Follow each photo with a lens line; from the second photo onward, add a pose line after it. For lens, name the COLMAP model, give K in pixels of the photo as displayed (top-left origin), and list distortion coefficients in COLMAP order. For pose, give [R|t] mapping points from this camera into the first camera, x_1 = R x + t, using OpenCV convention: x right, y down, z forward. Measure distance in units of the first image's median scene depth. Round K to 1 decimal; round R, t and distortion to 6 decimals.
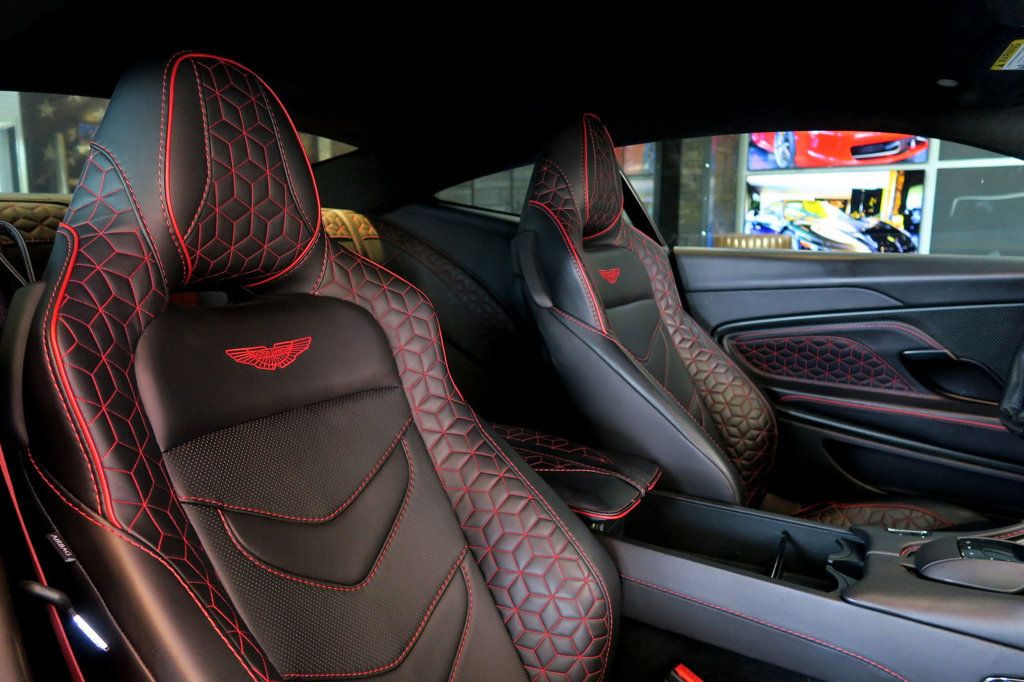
lens RADIAL K [[710.4, 0, 515.6], [0, 710.4, 337.6], [0, 0, 1]] dist [-0.023780, 0.006932]
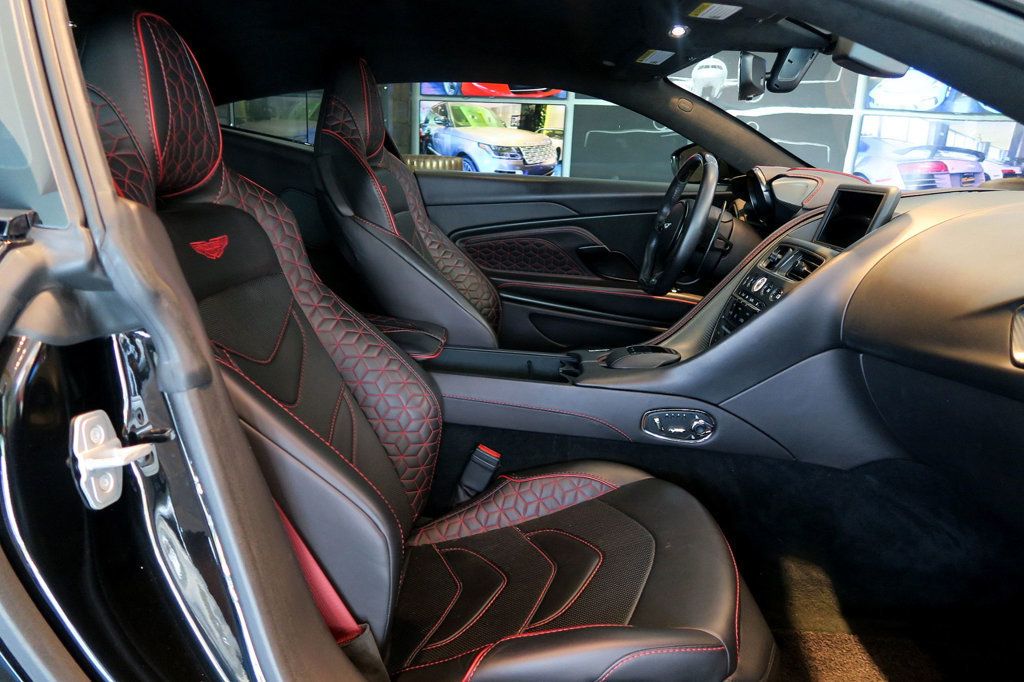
lens RADIAL K [[742.8, 0, 510.5], [0, 742.8, 350.5], [0, 0, 1]] dist [-0.031889, 0.002500]
pose [[0.889469, -0.083803, 0.449247, -0.320864], [0.029225, 0.991461, 0.127087, 0.037236], [-0.456061, -0.099911, 0.884323, -0.347739]]
